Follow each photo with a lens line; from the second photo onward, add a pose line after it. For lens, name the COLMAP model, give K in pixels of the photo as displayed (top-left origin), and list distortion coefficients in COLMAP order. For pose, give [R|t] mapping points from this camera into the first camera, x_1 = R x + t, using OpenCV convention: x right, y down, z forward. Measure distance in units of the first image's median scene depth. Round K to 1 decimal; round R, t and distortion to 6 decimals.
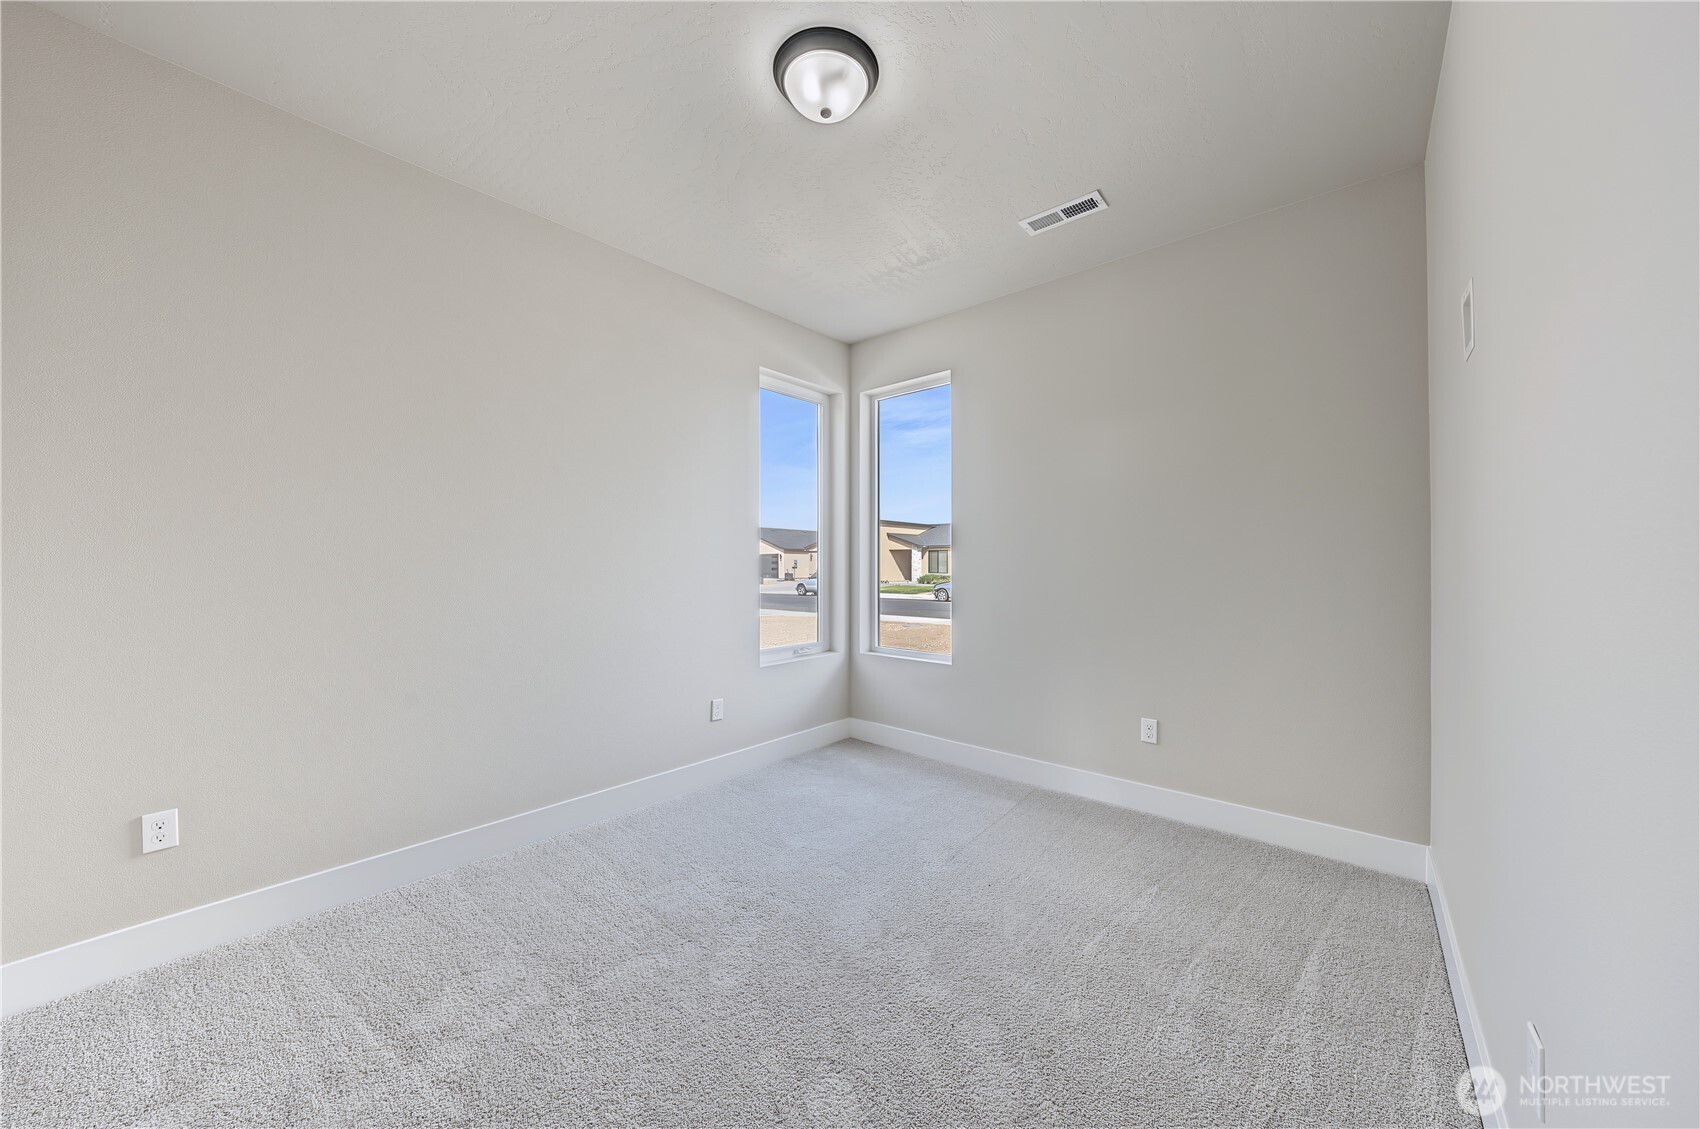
lens RADIAL K [[585.1, 0, 858.3], [0, 585.1, 564.9], [0, 0, 1]] dist [-0.027854, 0.006209]
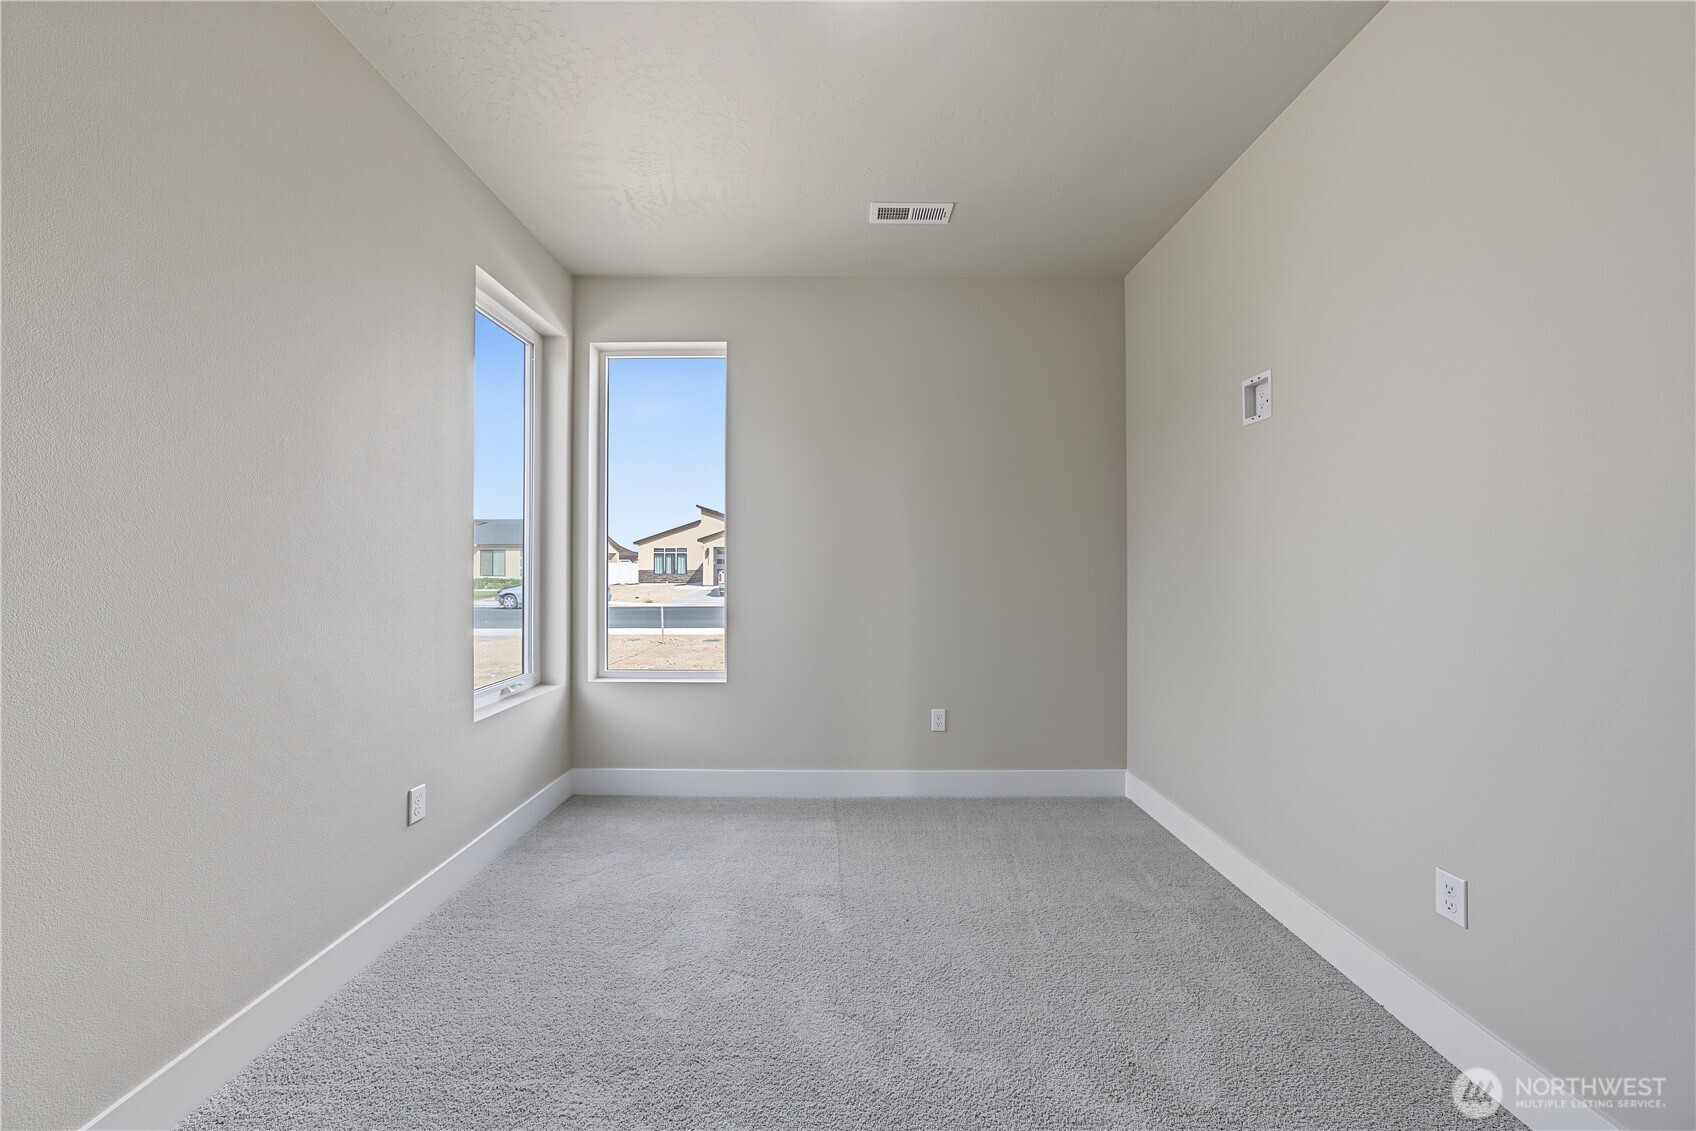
lens RADIAL K [[583.8, 0, 851.8], [0, 583.8, 562.4], [0, 0, 1]] dist [-0.027854, 0.006209]
pose [[0.756089, 0.004946, 0.654450, -0.232725], [-0.000737, 0.999977, -0.006706, -0.000367], [-0.654468, 0.004588, 0.756076, 0.199353]]
